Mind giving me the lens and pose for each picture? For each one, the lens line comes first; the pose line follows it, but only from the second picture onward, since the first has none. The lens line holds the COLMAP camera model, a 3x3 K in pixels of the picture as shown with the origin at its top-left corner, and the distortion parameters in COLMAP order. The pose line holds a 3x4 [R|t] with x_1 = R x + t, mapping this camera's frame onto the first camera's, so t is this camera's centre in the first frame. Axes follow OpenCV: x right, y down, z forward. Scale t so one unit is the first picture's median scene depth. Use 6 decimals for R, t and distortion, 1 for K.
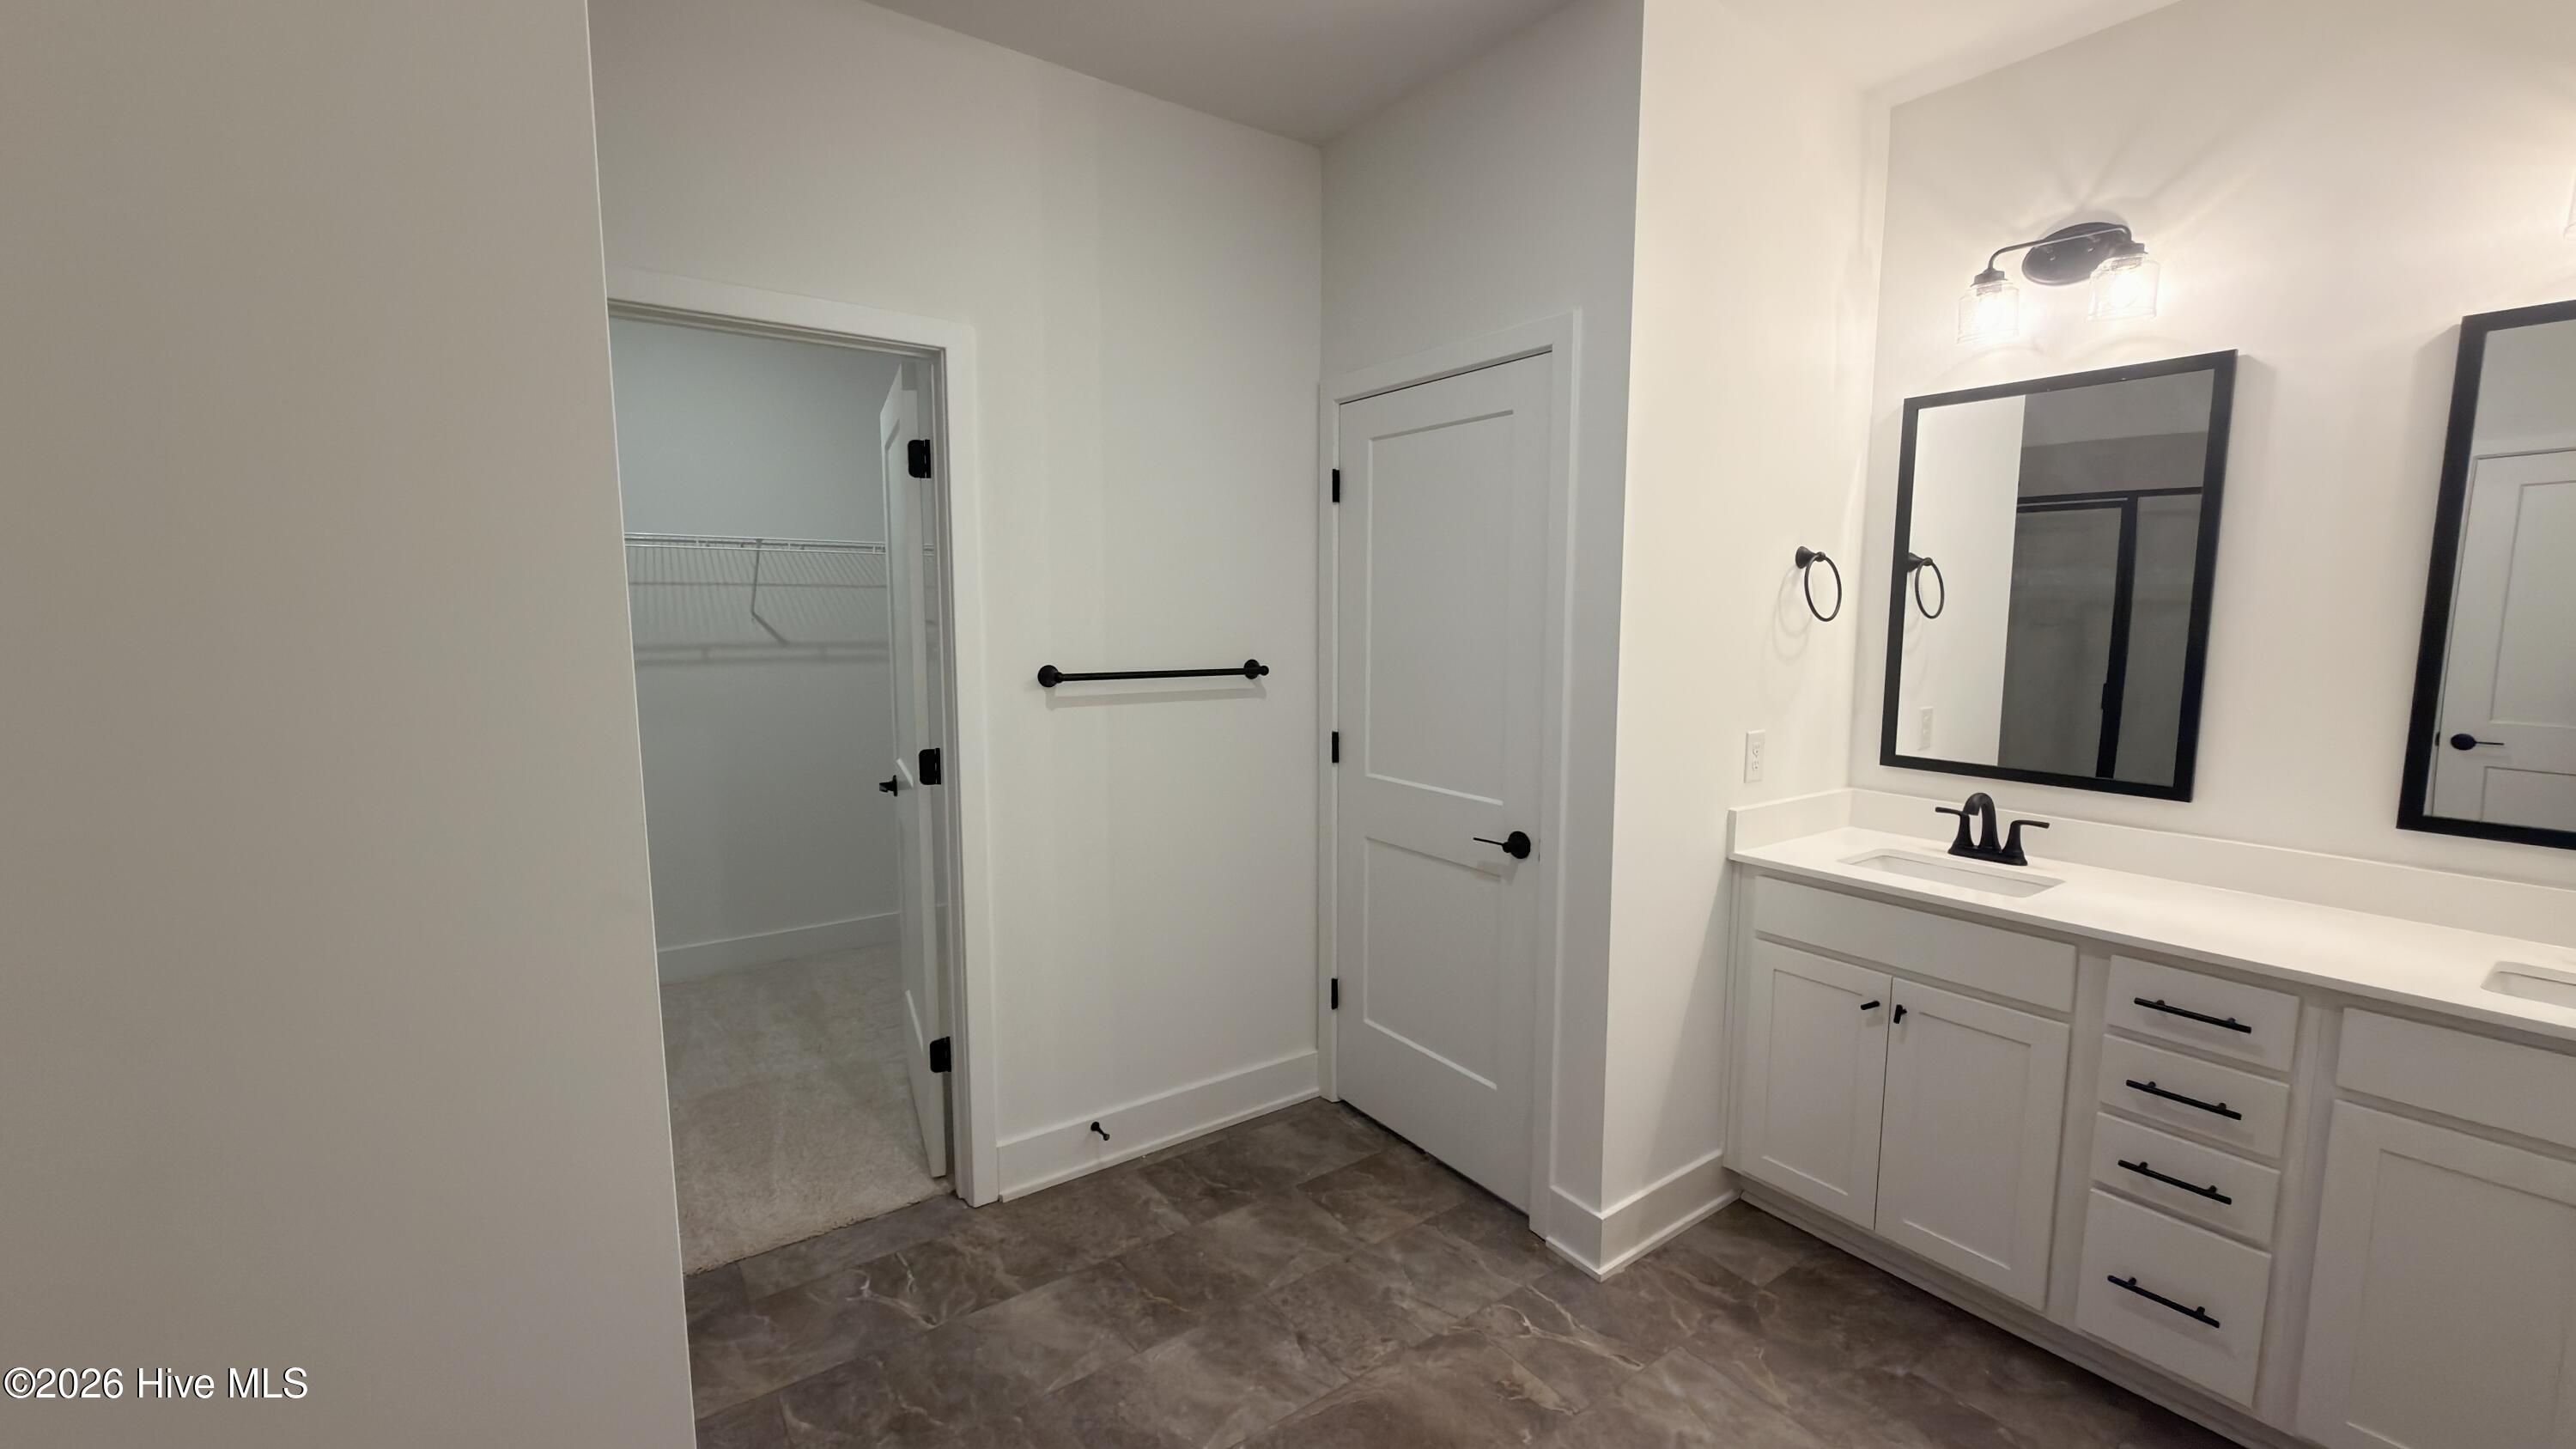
lens RADIAL K [[1029.0, 0, 1290.5], [0, 1029.0, 723.4], [0, 0, 1]] dist [0.000934, 0.000154]
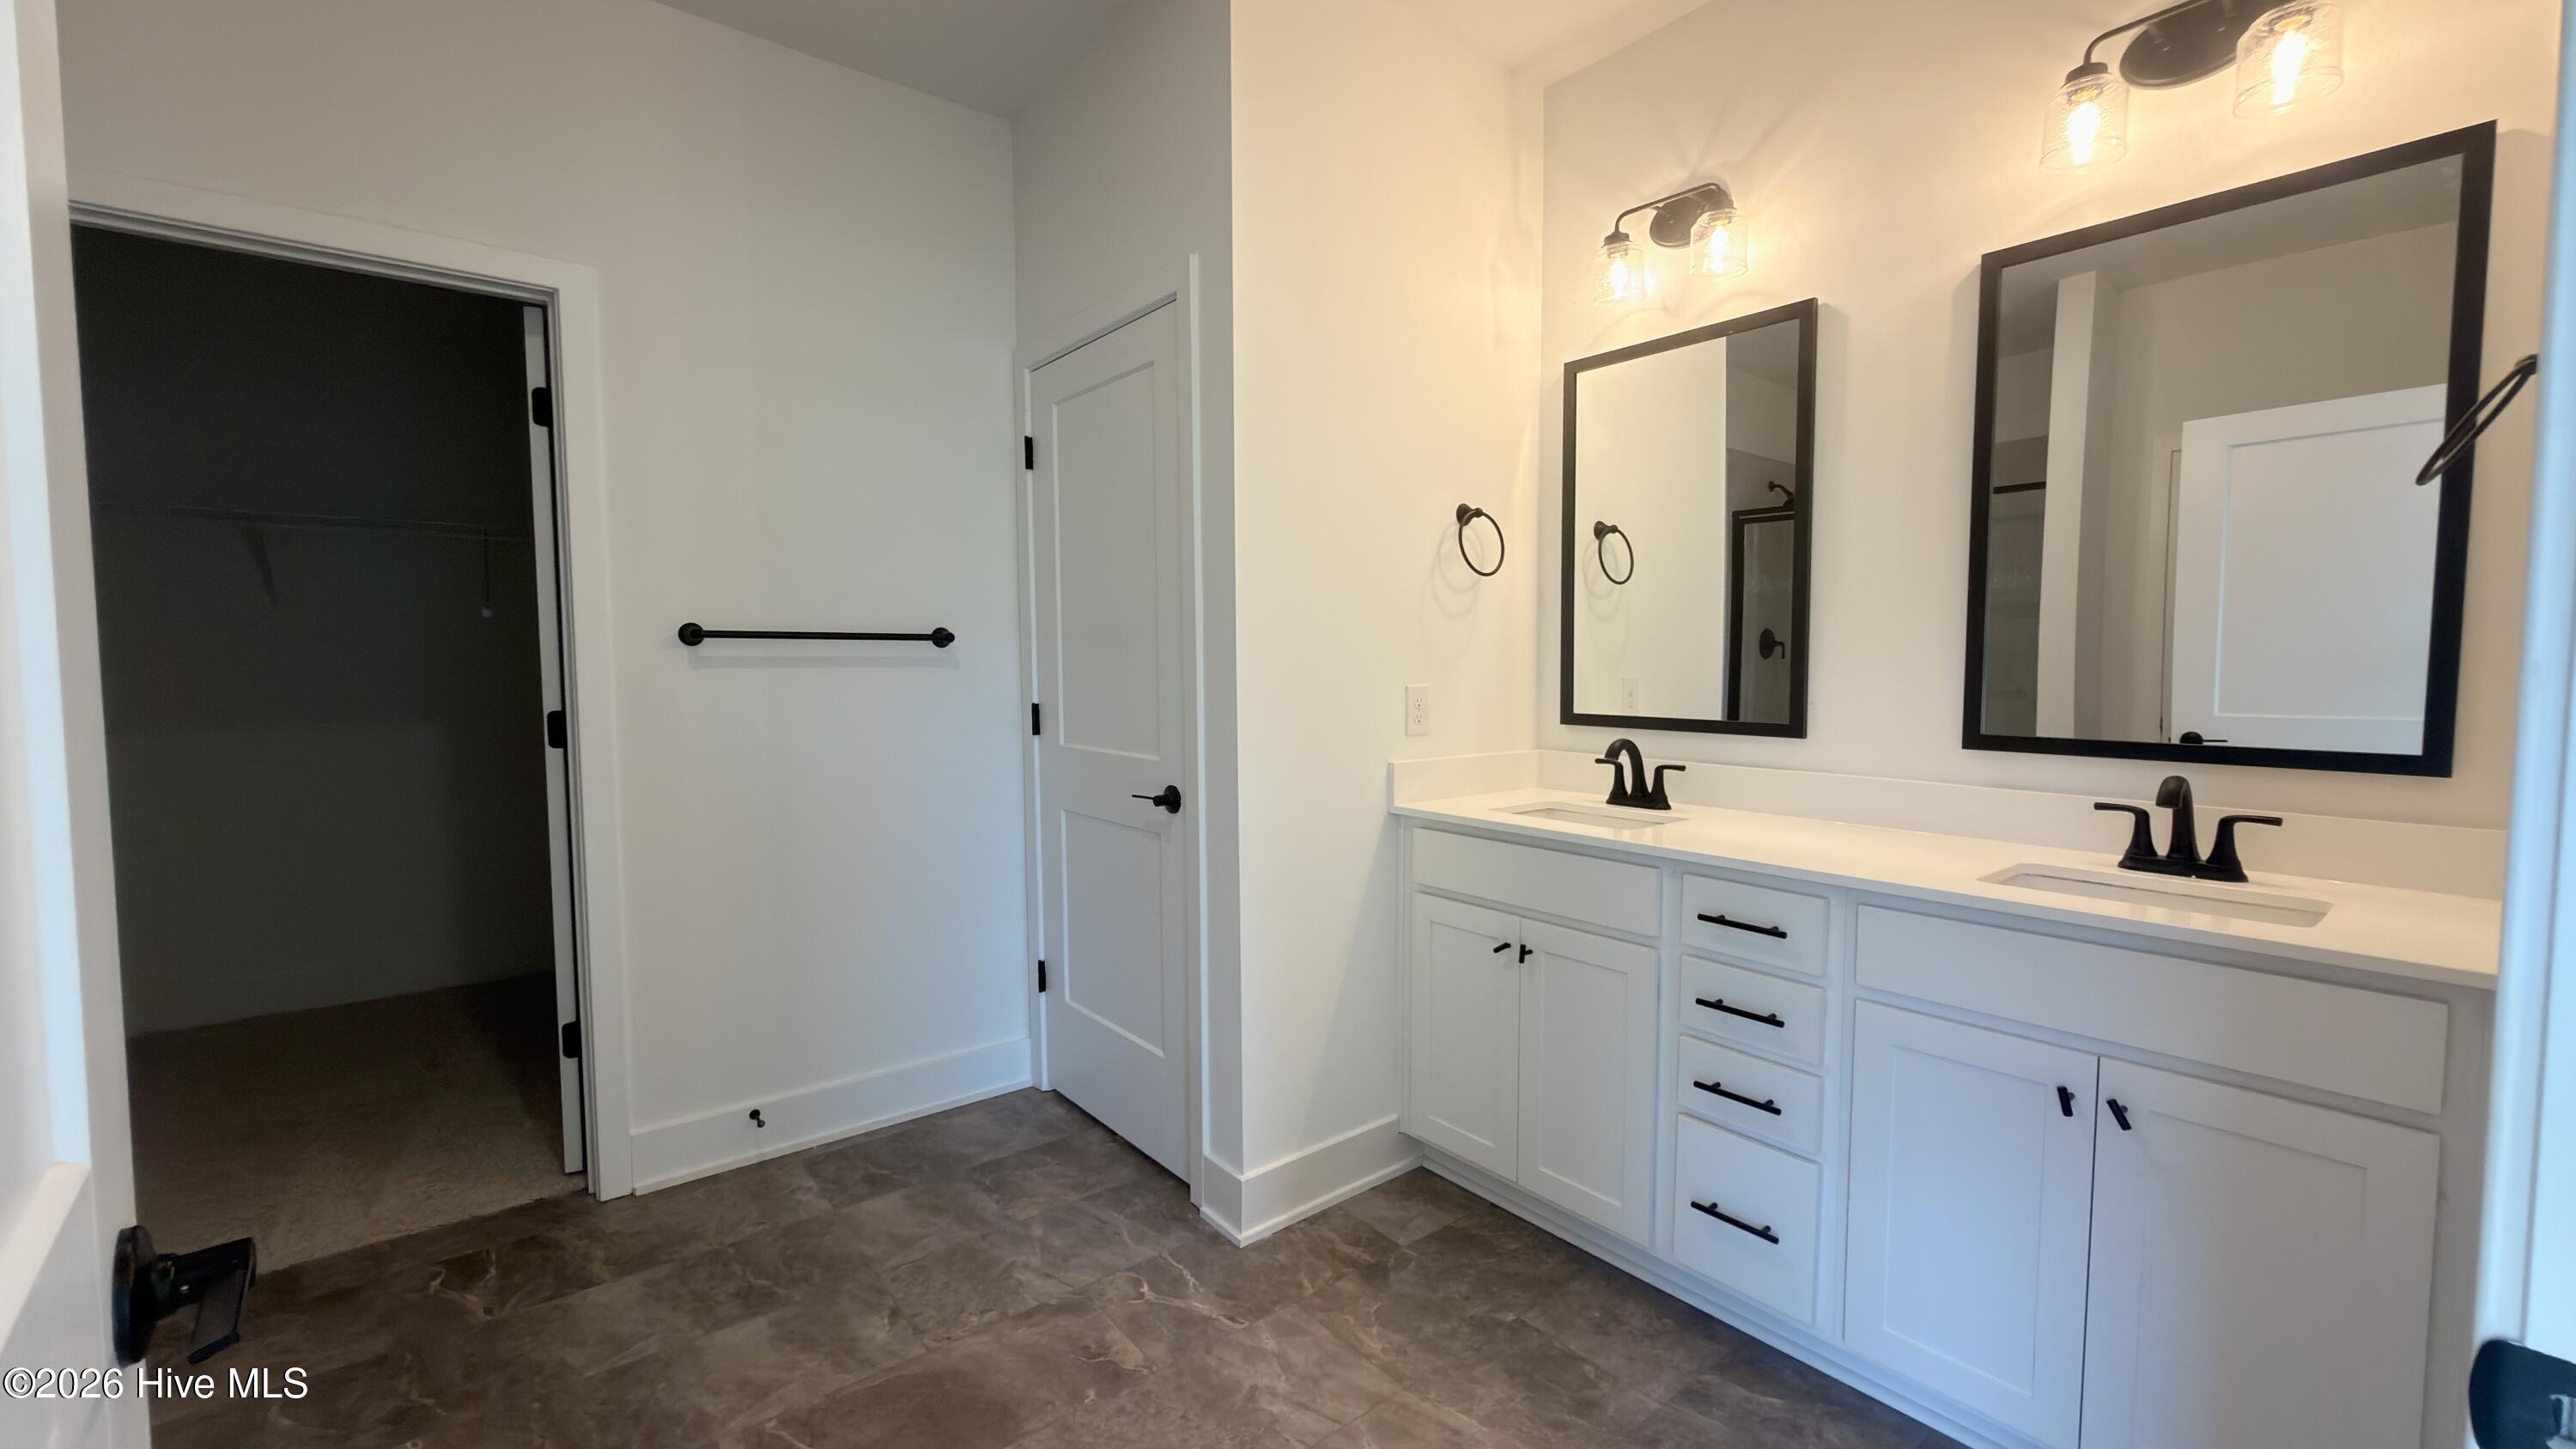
lens RADIAL K [[1029.0, 0, 1290.5], [0, 1029.0, 723.4], [0, 0, 1]] dist [0.000934, 0.000154]
pose [[0.998238, -0.008843, 0.058670, 0.297658], [0.011764, 0.998699, -0.049625, 0.102773], [-0.058155, 0.050228, 0.997043, 0.014161]]
